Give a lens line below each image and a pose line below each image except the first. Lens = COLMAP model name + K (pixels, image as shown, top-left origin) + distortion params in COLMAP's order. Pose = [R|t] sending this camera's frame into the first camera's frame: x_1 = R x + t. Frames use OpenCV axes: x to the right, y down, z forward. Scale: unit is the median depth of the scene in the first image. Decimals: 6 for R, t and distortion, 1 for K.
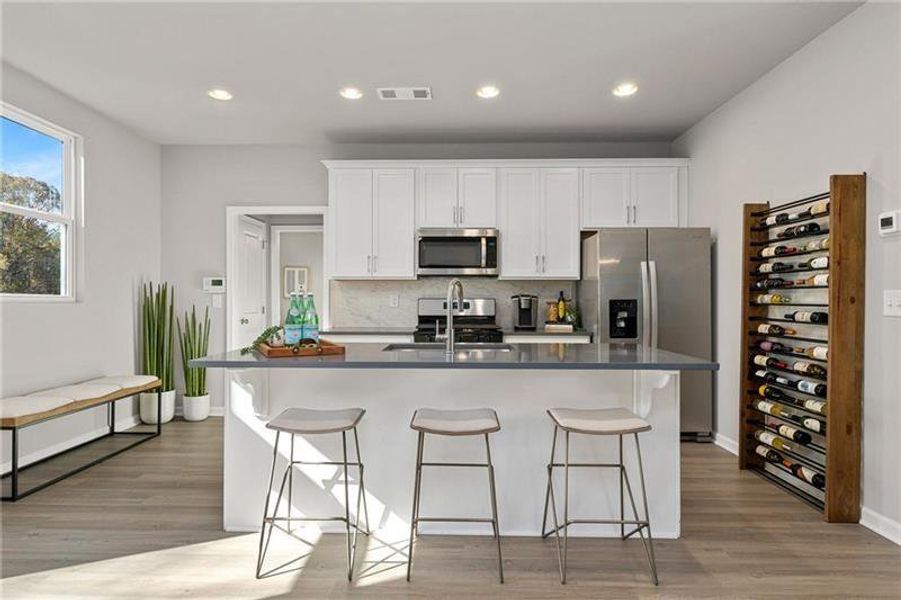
lens RADIAL K [[469.3, 0, 440.2], [0, 469.3, 298.4], [0, 0, 1]] dist [0.004498, 0.001373]
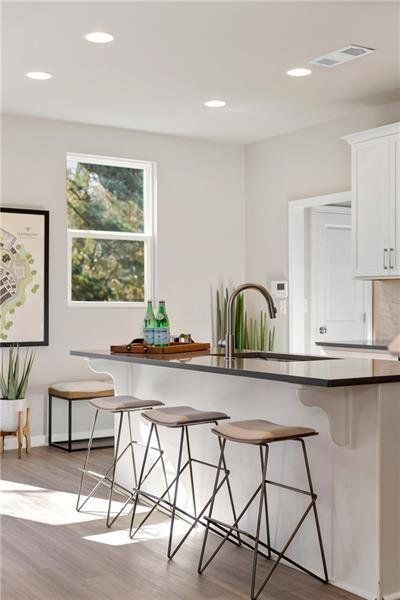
lens RADIAL K [[802.2, 0, 202.0], [0, 802.2, 308.3], [0, 0, 1]] dist [-0.000167, -0.008937]
pose [[0.567166, -0.000070, -0.823603, 0.874998], [0.006530, 0.999969, 0.004412, 0.000428], [0.823577, -0.007881, 0.567149, -0.007159]]
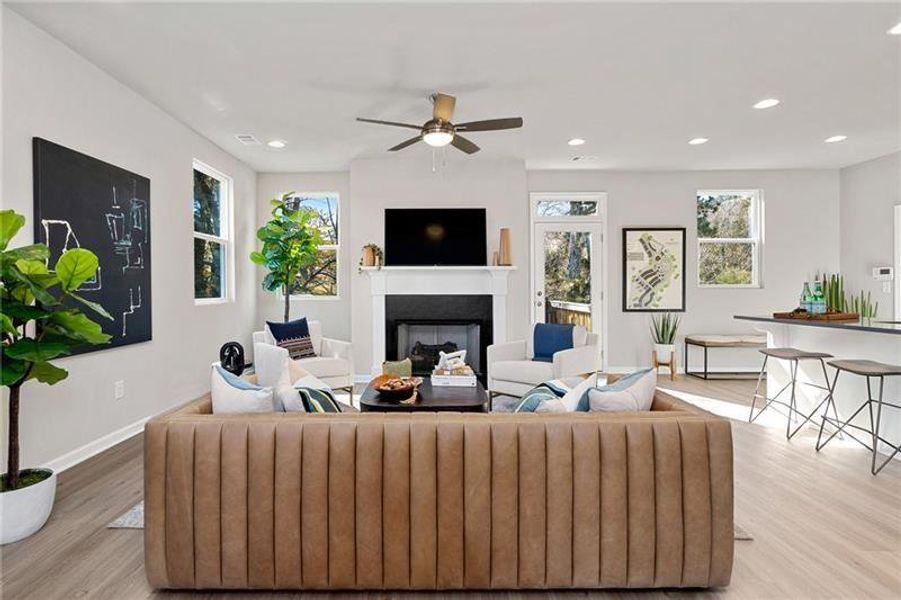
lens RADIAL K [[429.7, 0, 421.6], [0, 429.7, 291.5], [0, 0, 1]] dist [0.001369, 0.000616]
pose [[0.003407, 0.003051, -0.999990, 0.748659], [0.008958, 0.999955, 0.003081, 0.003652], [0.999954, -0.008968, 0.003379, -0.218112]]
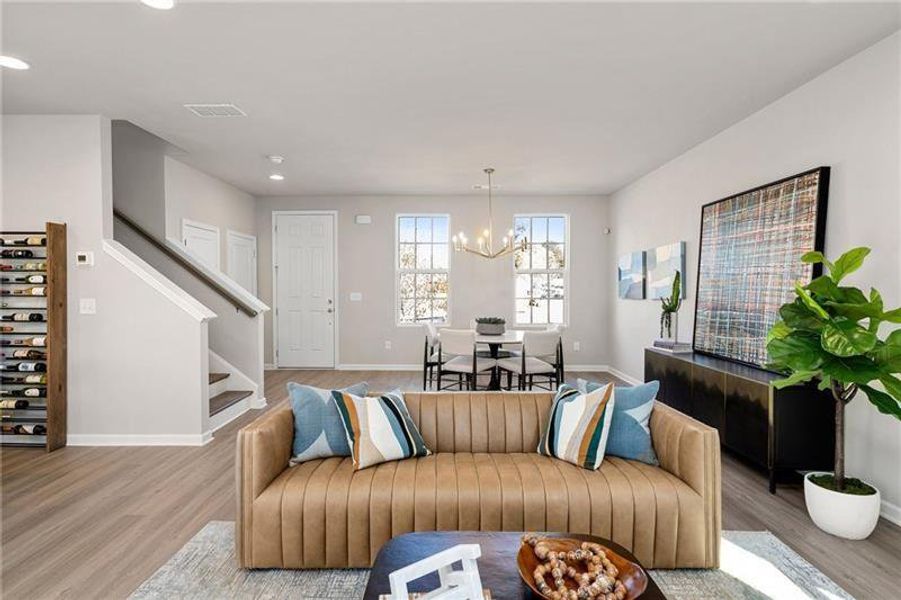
lens RADIAL K [[457.2, 0, 442.3], [0, 457.2, 300.4], [0, 0, 1]] dist [0.000060, 0.000119]
pose [[-0.013527, -0.029254, 0.999480, -0.414493], [-0.006066, 0.999556, 0.029174, -0.040386], [-0.999890, -0.005668, -0.013699, -0.150170]]
